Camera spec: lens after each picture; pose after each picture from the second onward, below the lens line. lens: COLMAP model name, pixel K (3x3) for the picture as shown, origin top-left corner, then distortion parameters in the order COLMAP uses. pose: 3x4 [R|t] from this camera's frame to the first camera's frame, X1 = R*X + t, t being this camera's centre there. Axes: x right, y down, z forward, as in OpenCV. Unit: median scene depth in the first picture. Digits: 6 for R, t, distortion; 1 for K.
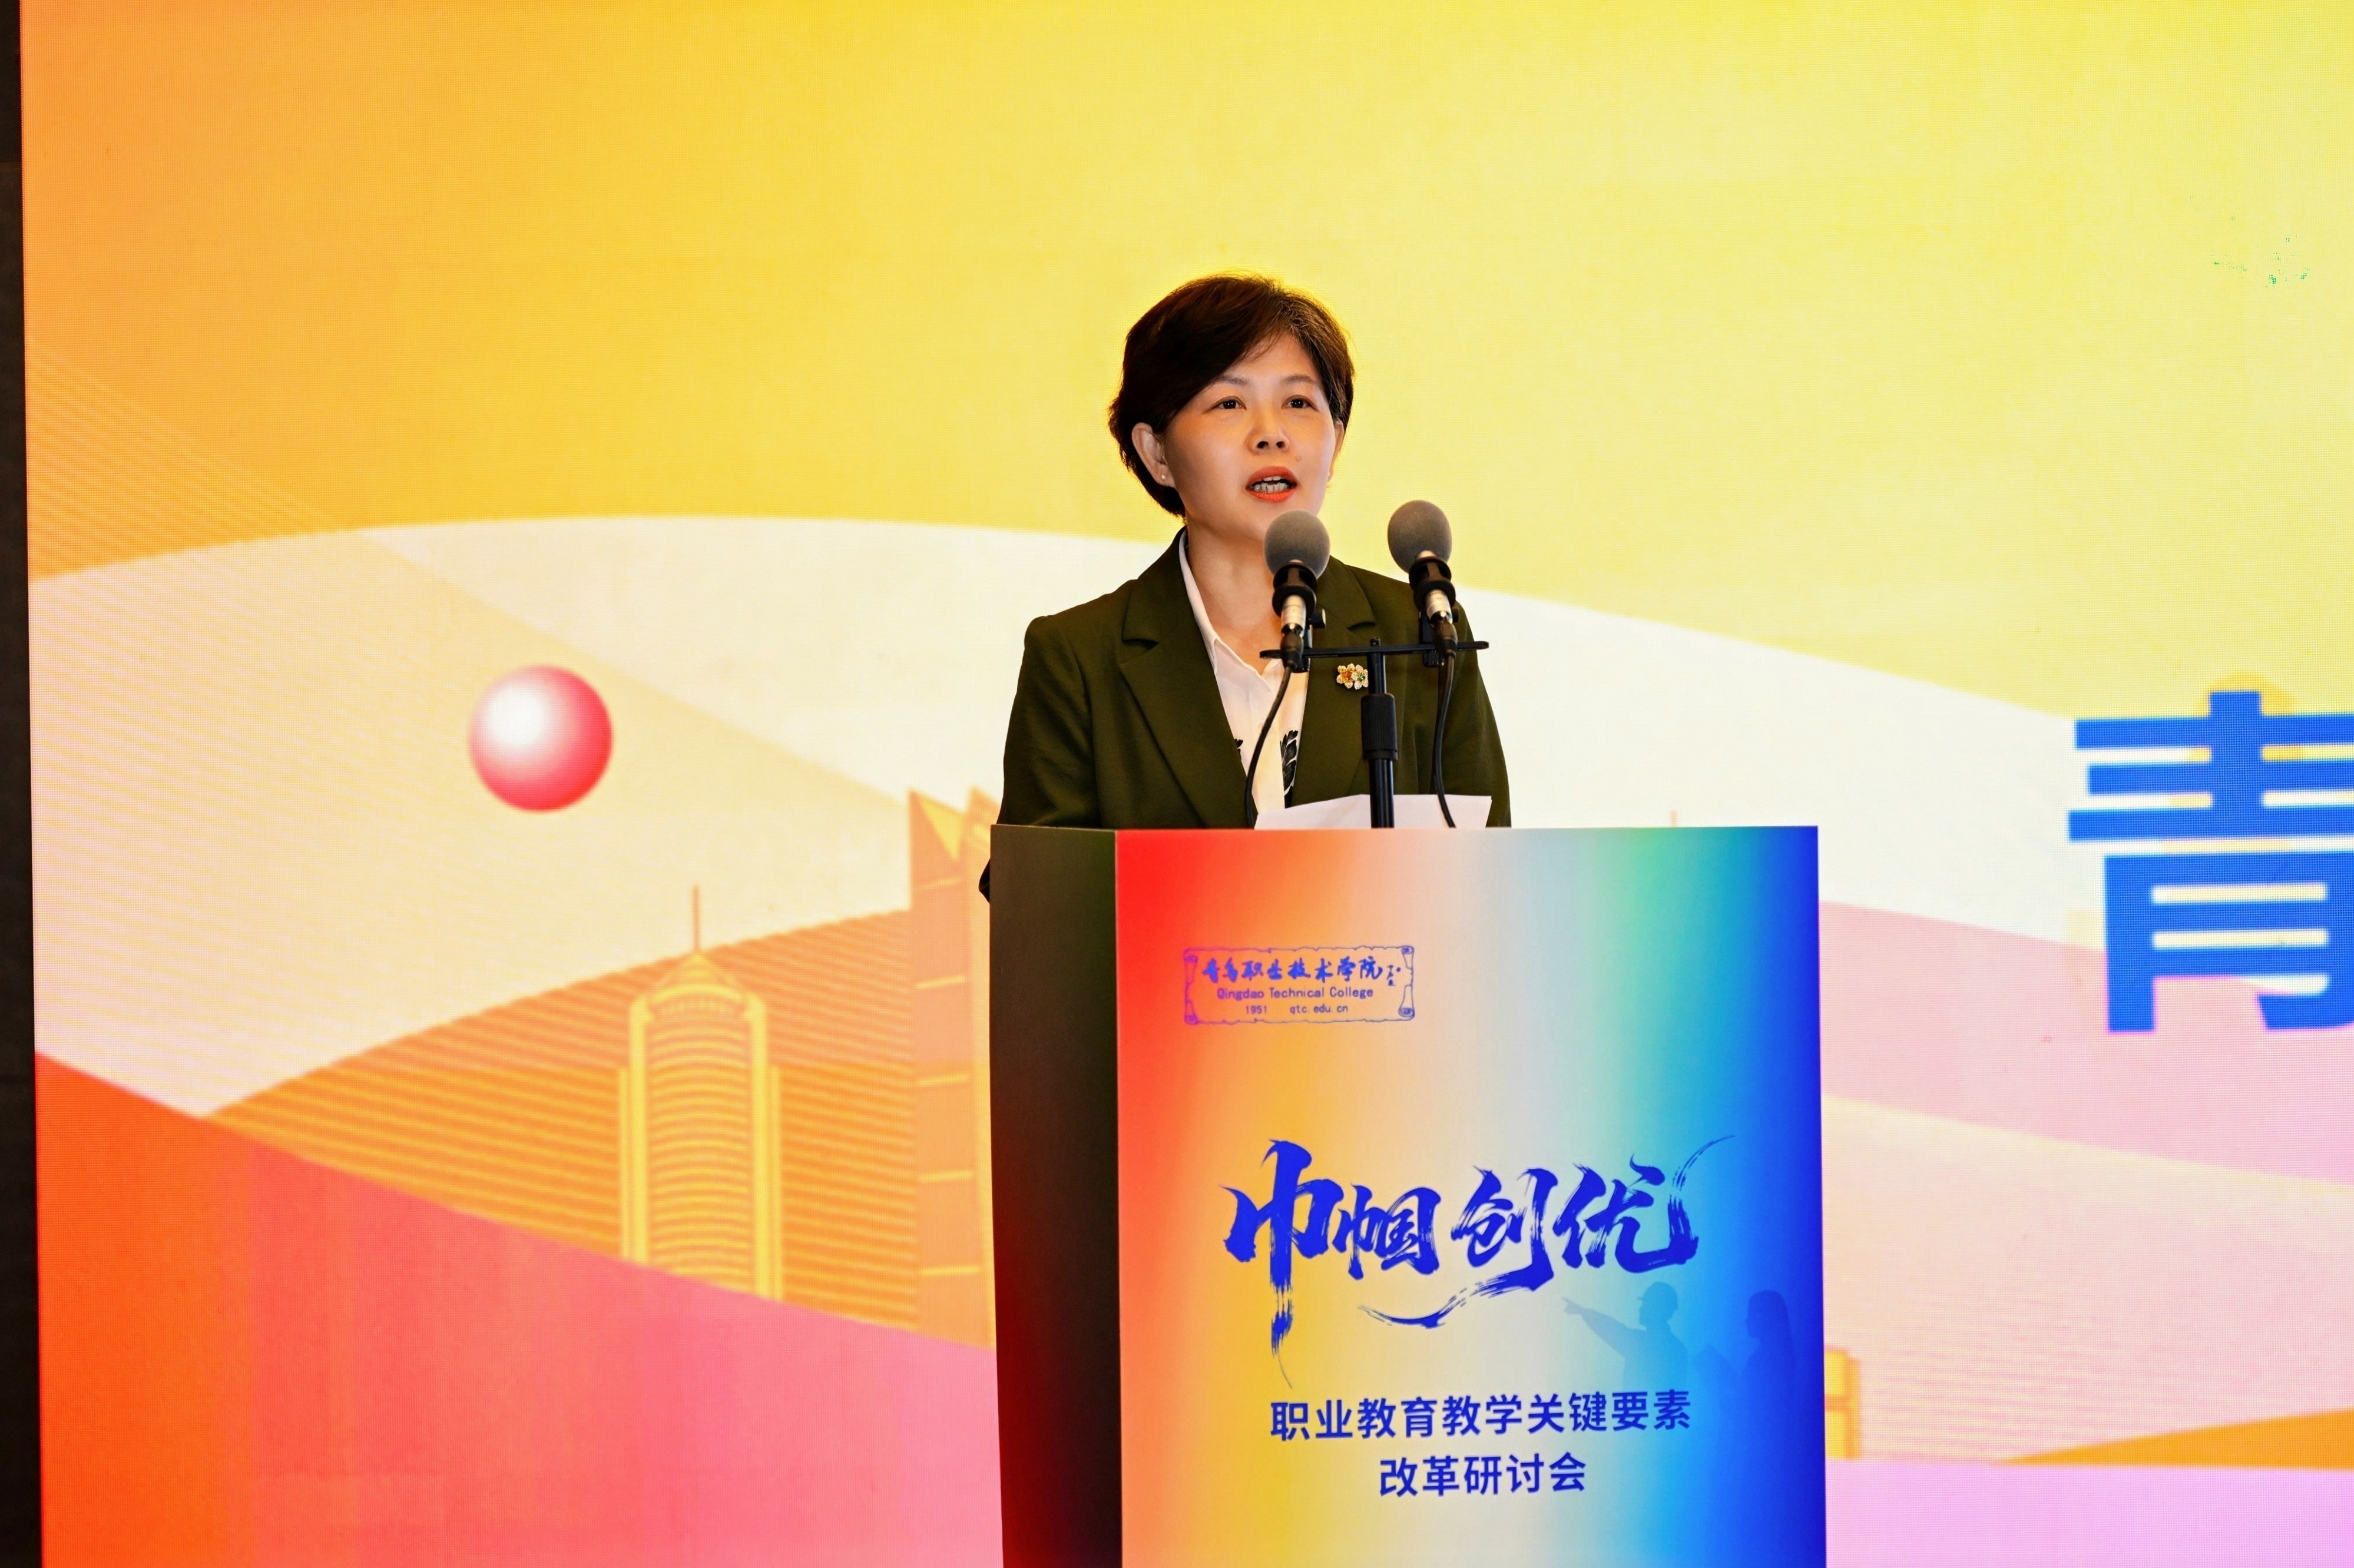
lens RADIAL K [[6884.3, 0, 1231.7], [0, 6884.3, 641.5], [0, 0, 1]] dist [0.205810, 1.560112]
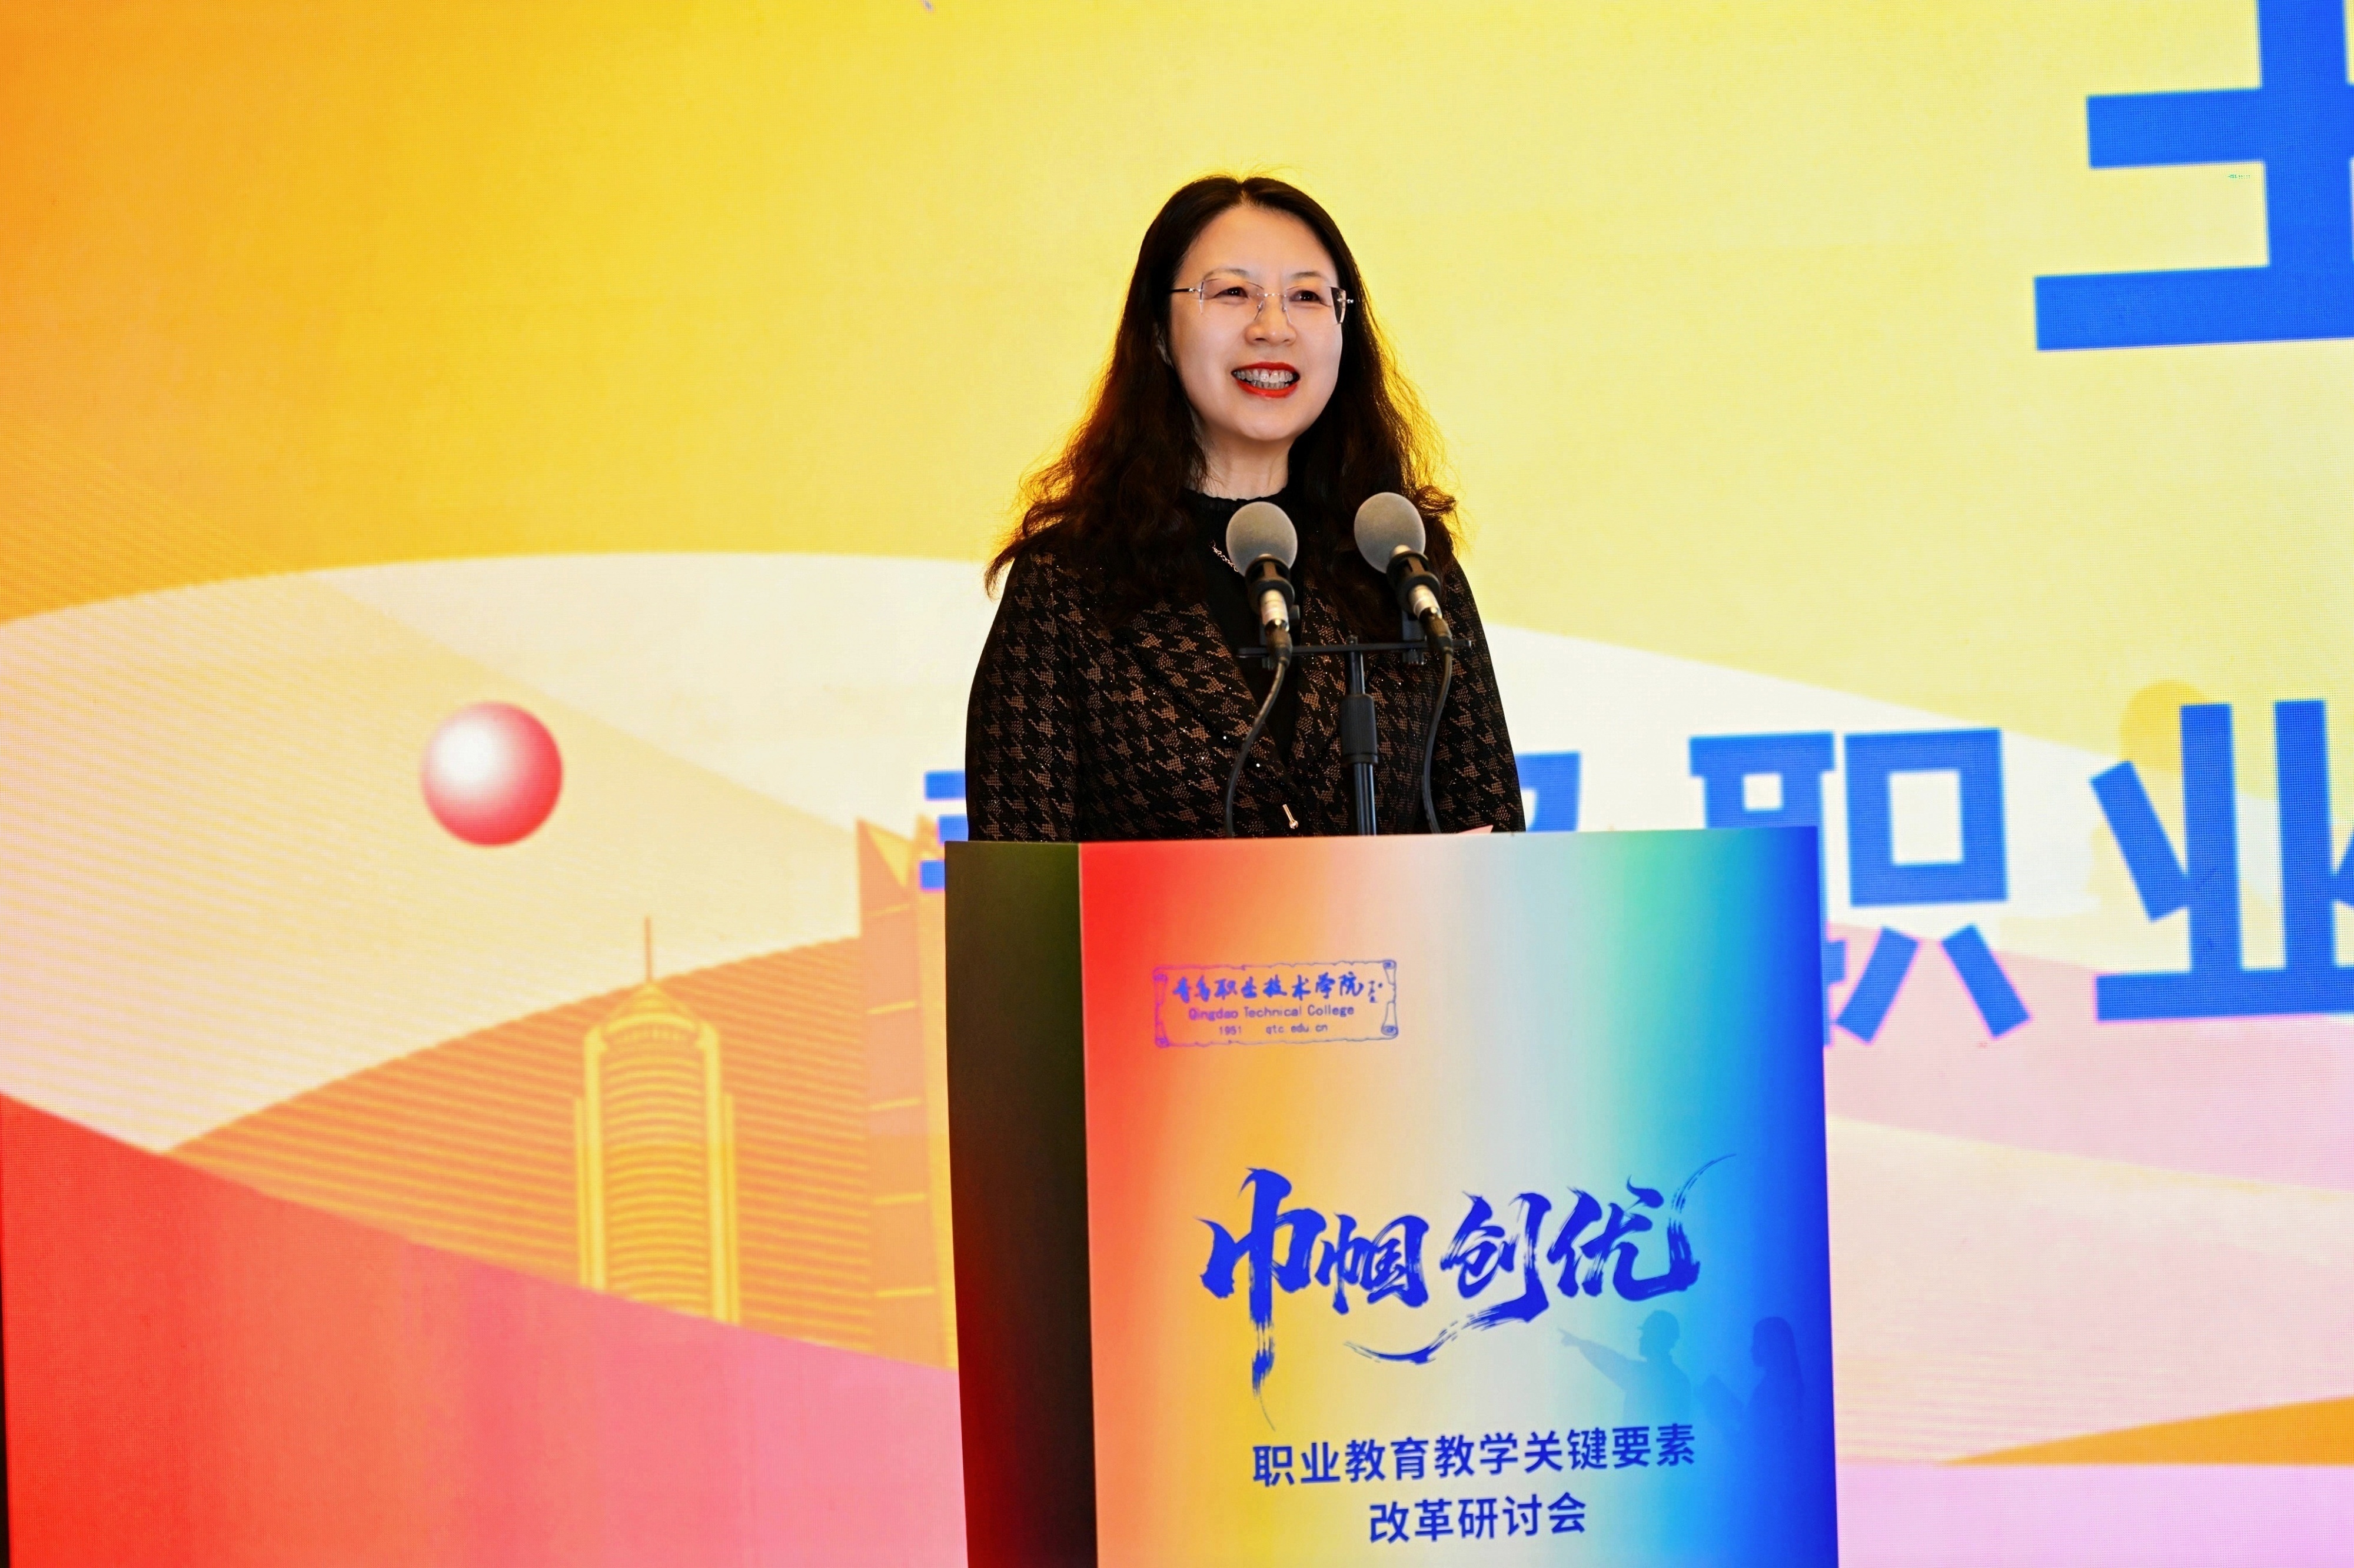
lens RADIAL K [[6188.6, 0, 1314.6], [0, 6188.6, 614.1], [0, 0, 1]] dist [0.216933, -1.579322]
pose [[0.999476, -0.016431, 0.027894, -0.007704], [0.016787, 0.999780, -0.012587, 0.007133], [-0.027681, 0.013049, 0.999532, 0.147887]]
